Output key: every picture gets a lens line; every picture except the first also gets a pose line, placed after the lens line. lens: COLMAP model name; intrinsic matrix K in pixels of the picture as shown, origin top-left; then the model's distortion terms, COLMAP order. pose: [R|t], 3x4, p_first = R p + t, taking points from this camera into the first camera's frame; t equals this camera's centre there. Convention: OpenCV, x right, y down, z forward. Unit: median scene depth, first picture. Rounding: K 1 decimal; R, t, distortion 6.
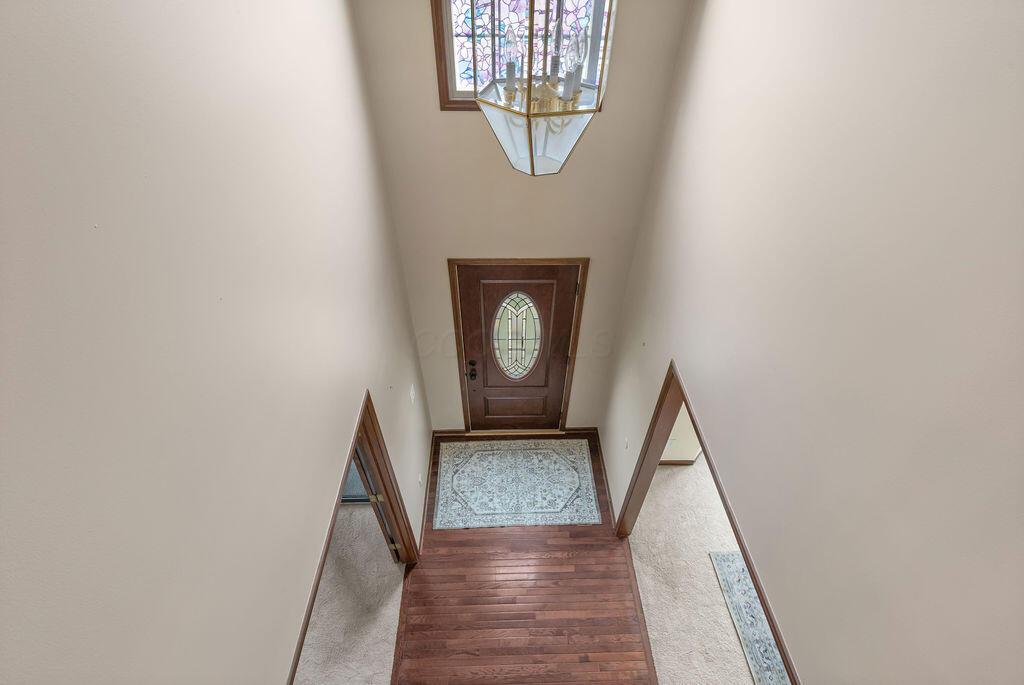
lens RADIAL K [[448.7, 0, 513.4], [0, 448.7, 336.6], [0, 0, 1]] dist [0.000832, 0.000127]
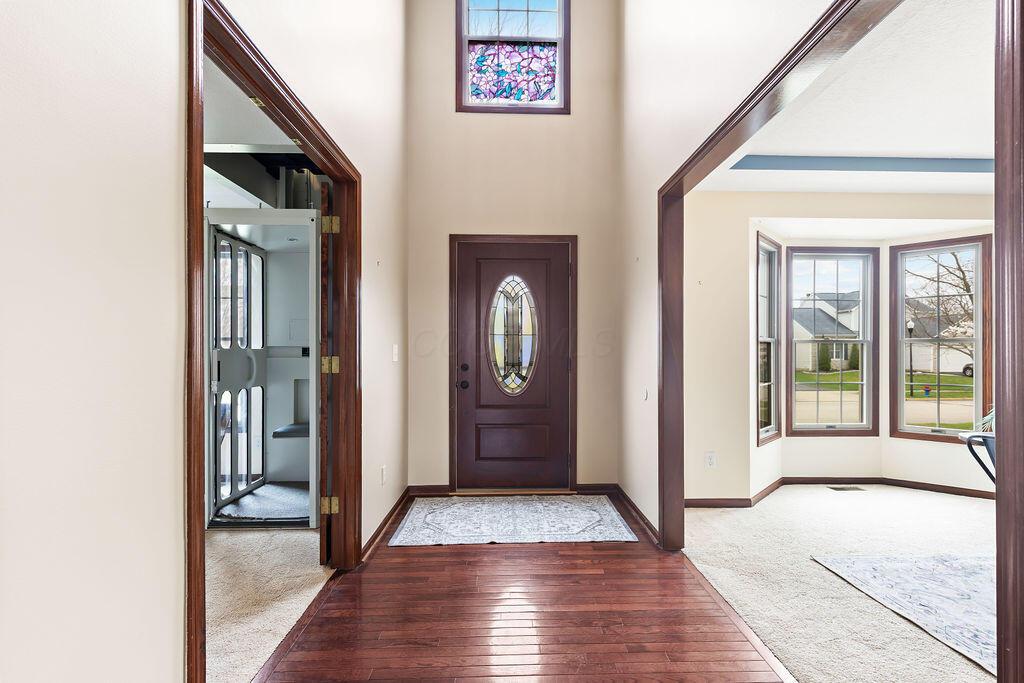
lens RADIAL K [[448.9, 0, 518.5], [0, 448.9, 352.6], [0, 0, 1]] dist [0.002767, 0.000259]
pose [[0.999964, -0.008376, 0.001254, 0.016573], [0.007064, 0.743062, -0.669185, 0.638835], [0.004673, 0.669170, 0.743094, 0.296284]]
